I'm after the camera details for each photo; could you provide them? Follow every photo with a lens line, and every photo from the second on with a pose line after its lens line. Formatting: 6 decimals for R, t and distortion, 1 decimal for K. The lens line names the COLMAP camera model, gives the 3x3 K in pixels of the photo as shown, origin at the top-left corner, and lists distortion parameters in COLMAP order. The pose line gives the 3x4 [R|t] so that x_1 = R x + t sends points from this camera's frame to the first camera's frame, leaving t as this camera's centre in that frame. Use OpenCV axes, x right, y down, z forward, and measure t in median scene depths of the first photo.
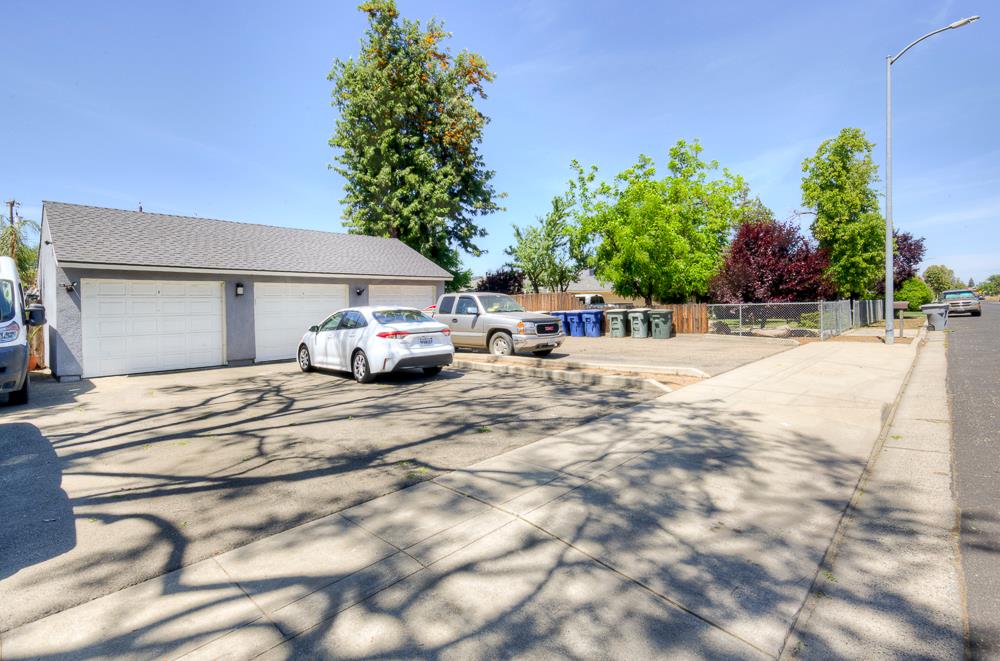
lens RADIAL K [[455.8, 0, 495.9], [0, 455.8, 323.2], [0, 0, 1]] dist [0.001545, 0.000193]
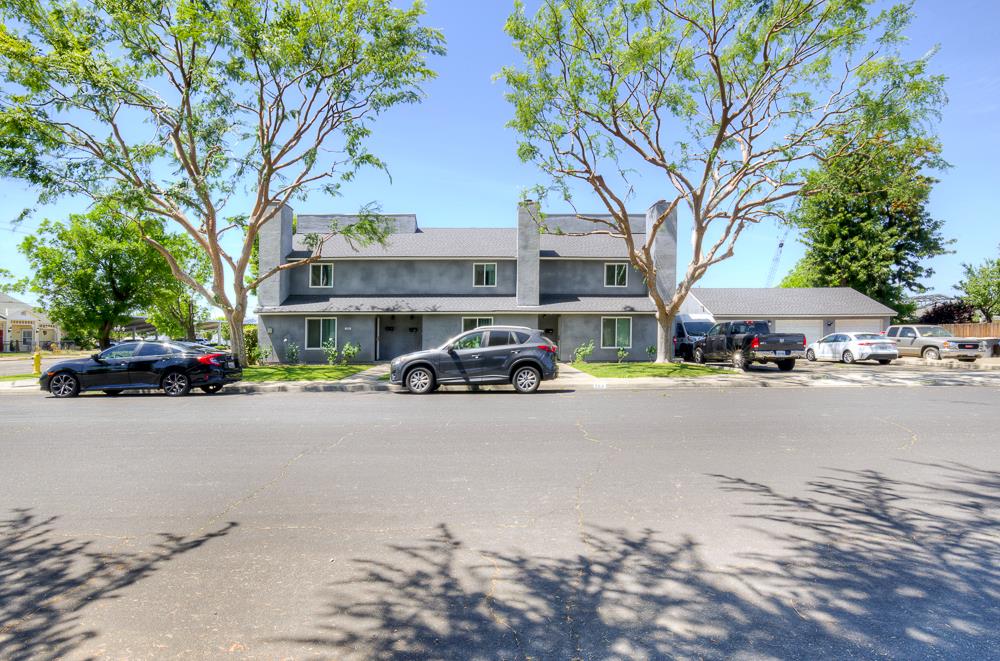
lens RADIAL K [[455.8, 0, 495.9], [0, 455.8, 323.2], [0, 0, 1]] dist [0.001545, 0.000193]
pose [[0.689692, 0.010742, -0.724023, 0.071303], [-0.040085, 0.998923, -0.023364, 0.019374], [0.722993, 0.045137, 0.689380, -0.848517]]
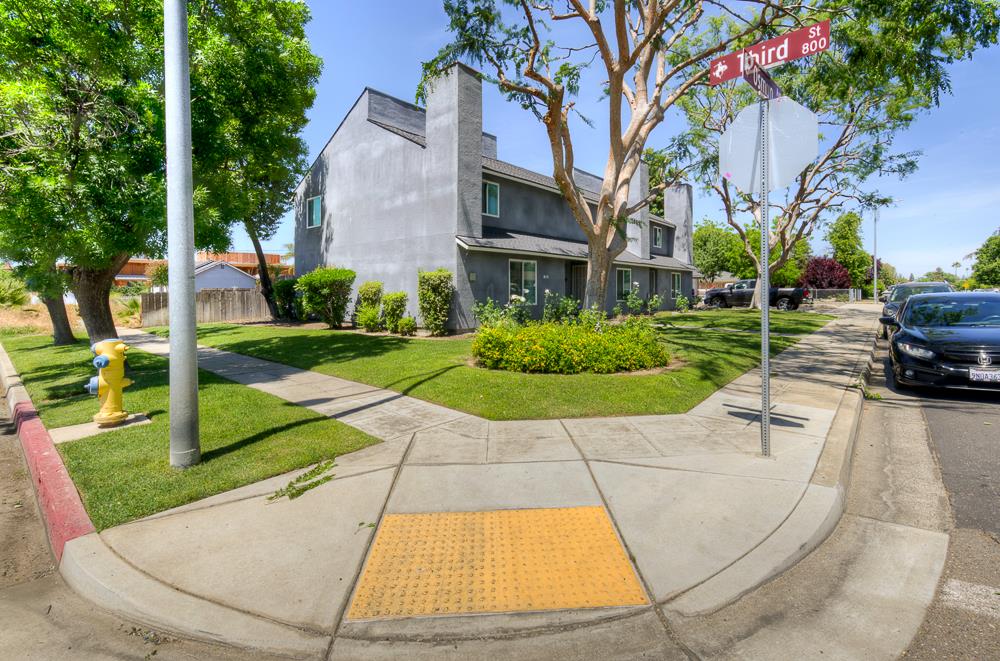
lens RADIAL K [[444.9, 0, 500.9], [0, 444.9, 300.0], [0, 0, 1]] dist [0.000868, 0.000074]
pose [[0.998848, 0.017938, 0.044507, -1.077328], [-0.017026, 0.999639, -0.020796, 0.080381], [-0.044864, 0.020014, 0.998793, -1.140366]]
